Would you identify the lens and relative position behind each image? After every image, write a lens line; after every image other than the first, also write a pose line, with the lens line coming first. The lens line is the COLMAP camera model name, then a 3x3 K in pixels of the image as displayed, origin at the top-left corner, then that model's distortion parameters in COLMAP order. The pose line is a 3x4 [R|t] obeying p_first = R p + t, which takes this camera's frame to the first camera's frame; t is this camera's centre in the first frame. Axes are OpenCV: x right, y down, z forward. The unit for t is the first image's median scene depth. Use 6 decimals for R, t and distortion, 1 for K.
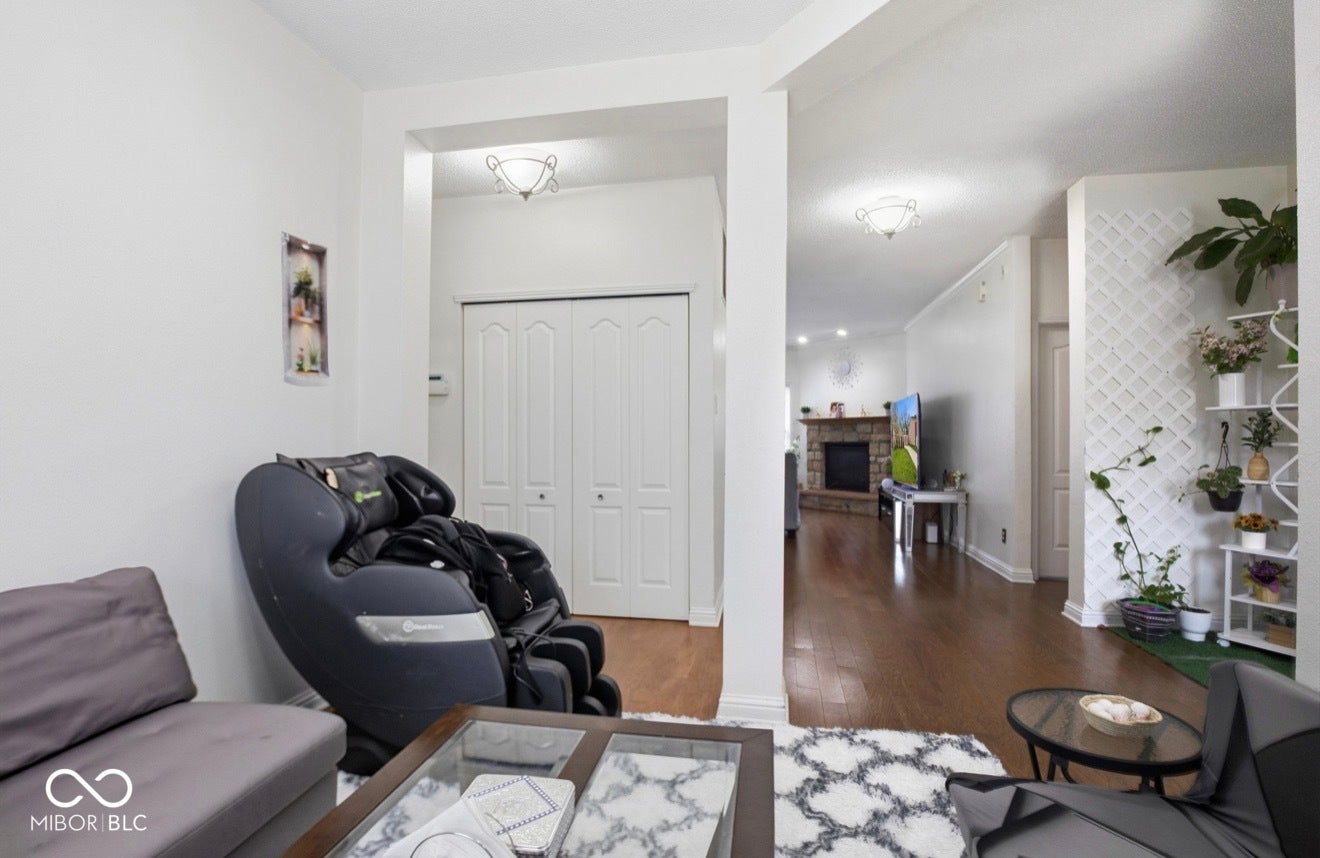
lens RADIAL K [[604.3, 0, 653.7], [0, 604.3, 438.4], [0, 0, 1]] dist [-0.055888, 0.013218]
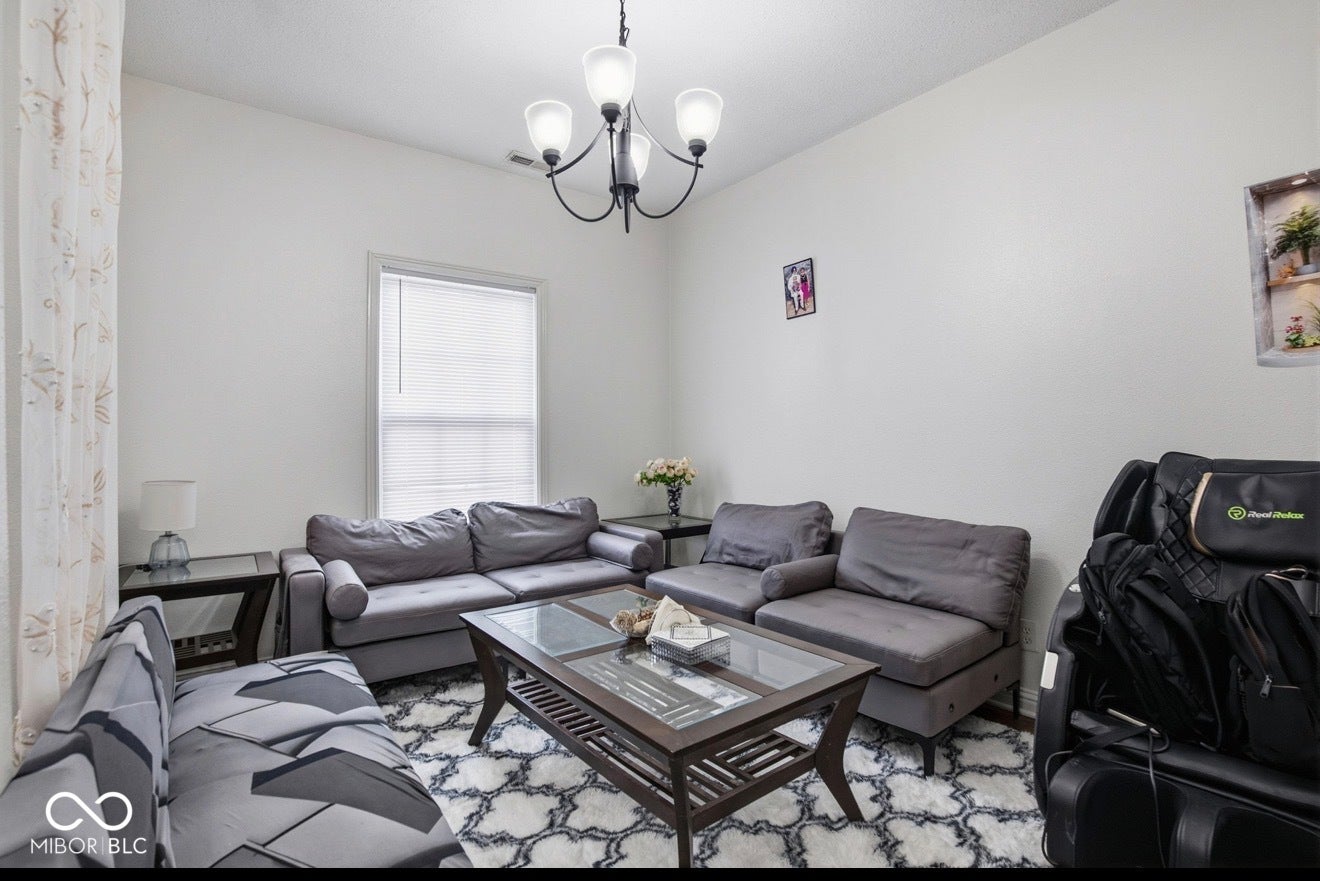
lens RADIAL K [[609.7, 0, 660.0], [0, 609.7, 440.5], [0, 0, 1]] dist [-0.033990, -0.000051]
pose [[-0.665570, 0.009608, -0.746273, 0.352645], [0.003558, 0.999947, 0.009700, -0.002953], [0.746327, 0.003801, -0.665569, 0.613016]]
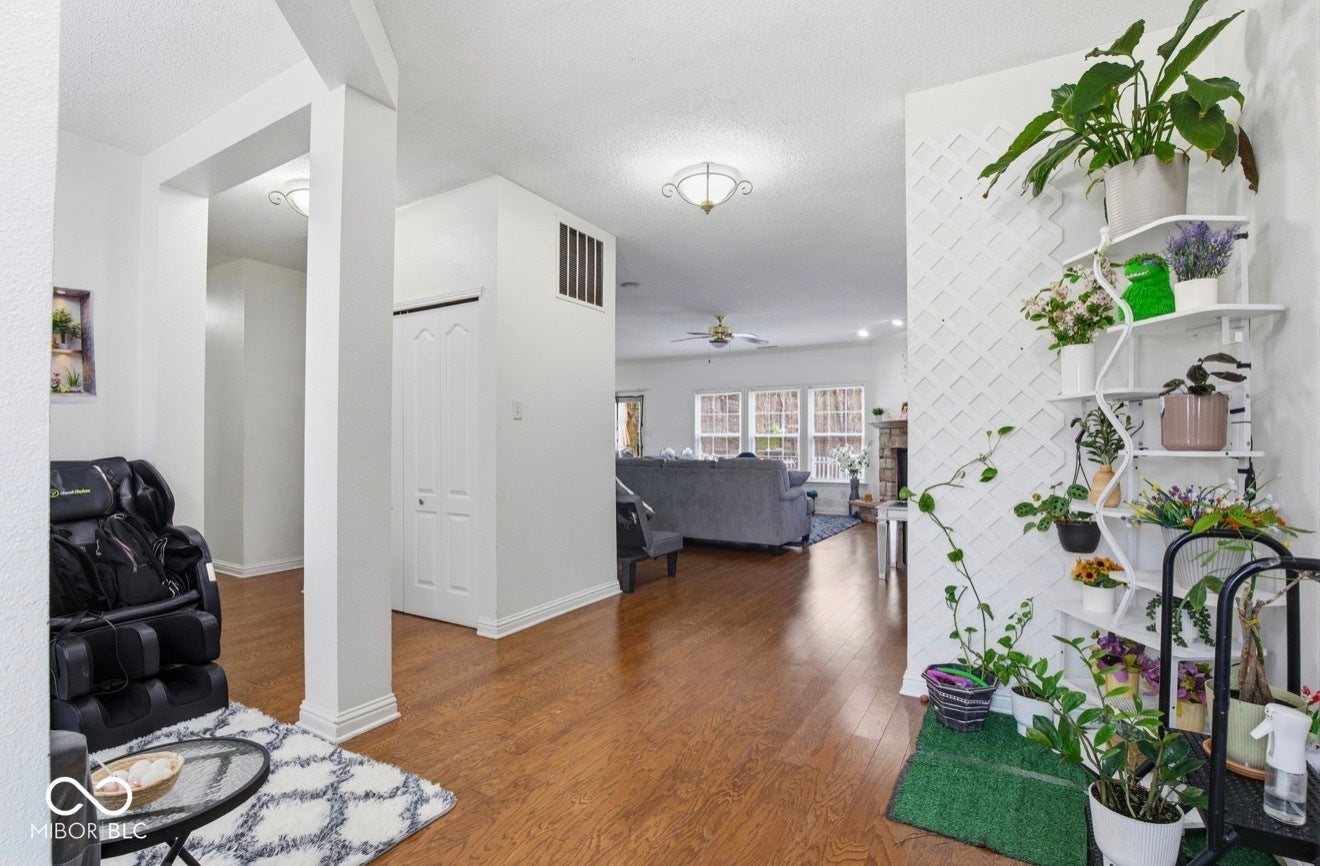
lens RADIAL K [[607.7, 0, 662.5], [0, 607.7, 439.1], [0, 0, 1]] dist [-0.029720, 0.000064]
pose [[0.944028, -0.006279, -0.329805, 0.702662], [0.003364, 0.999950, -0.009409, 0.000853], [0.329848, 0.007773, 0.944002, 0.173324]]
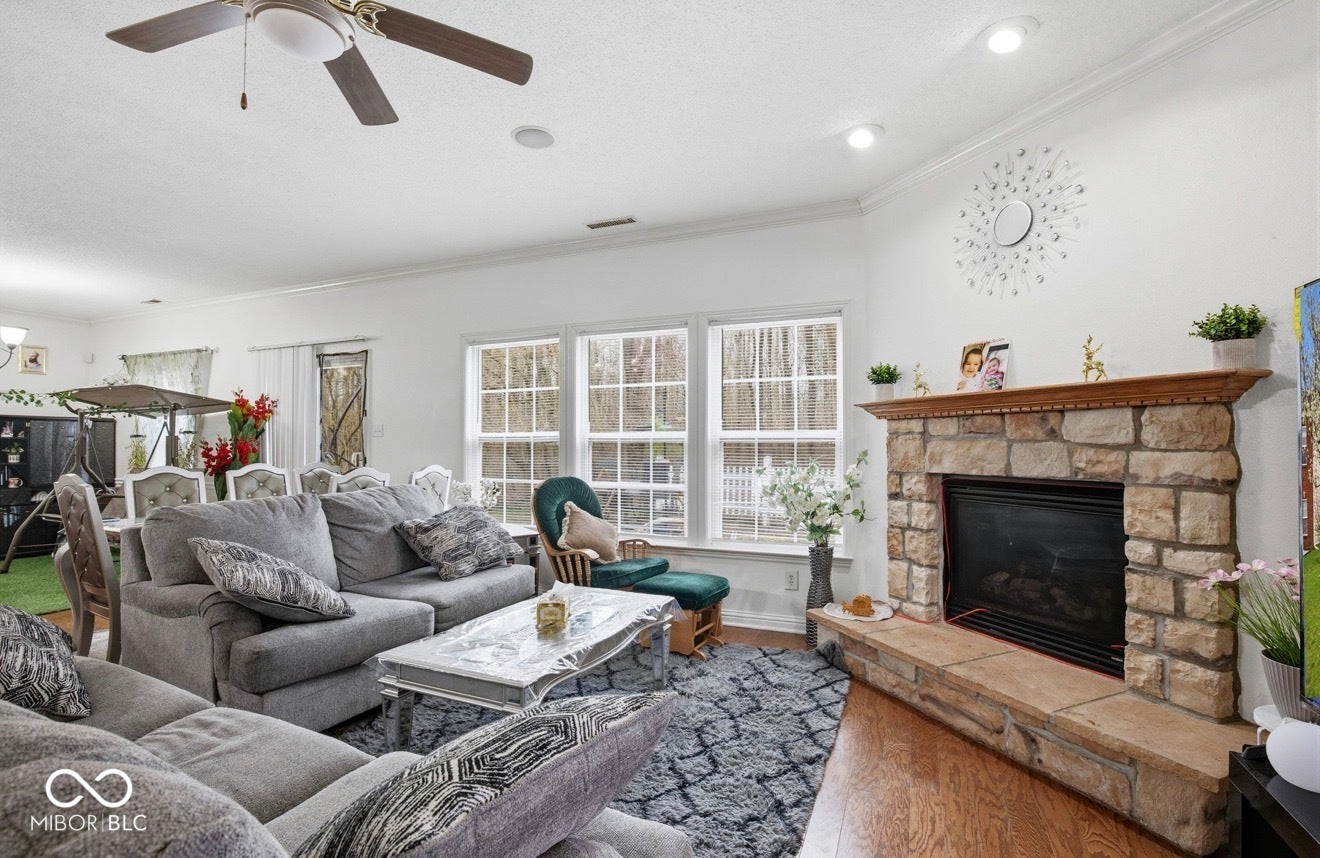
lens RADIAL K [[604.3, 0, 653.7], [0, 604.3, 438.4], [0, 0, 1]] dist [-0.055888, 0.013218]
pose [[0.977526, -0.001633, -0.210808, 0.560997], [-0.000399, 0.999954, -0.009595, -0.024793], [0.210814, 0.009463, 0.977480, 1.836481]]
